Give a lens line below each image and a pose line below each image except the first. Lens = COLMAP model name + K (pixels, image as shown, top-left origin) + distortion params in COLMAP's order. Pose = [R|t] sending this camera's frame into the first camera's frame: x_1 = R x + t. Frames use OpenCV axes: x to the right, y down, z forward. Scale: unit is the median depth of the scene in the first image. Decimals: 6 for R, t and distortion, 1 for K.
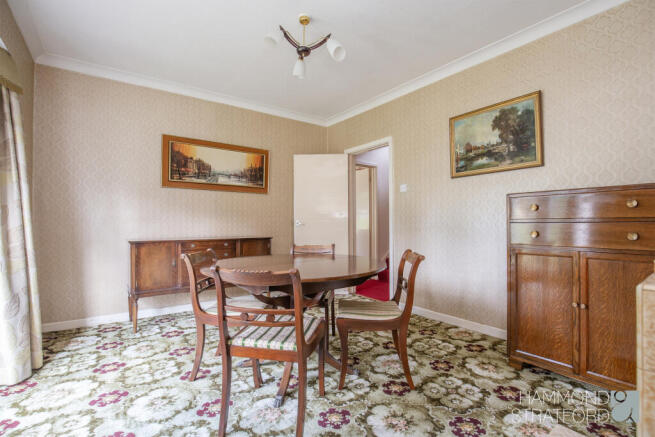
lens RADIAL K [[305.0, 0, 327.2], [0, 305.0, 219.0], [0, 0, 1]] dist [-0.029266, 0.000573]
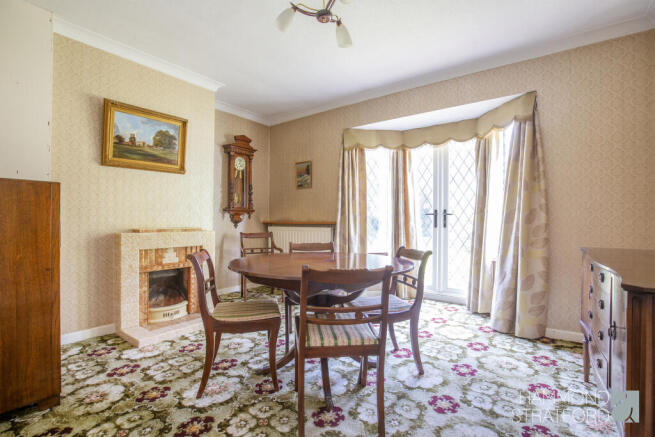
lens RADIAL K [[305.0, 0, 327.8], [0, 305.0, 219.1], [0, 0, 1]] dist [-0.029266, 0.000573]
pose [[-0.958331, -0.002986, -0.285646, 0.165828], [0.001109, 0.999899, -0.014174, 0.022277], [0.285659, -0.013900, -0.958230, 2.007439]]
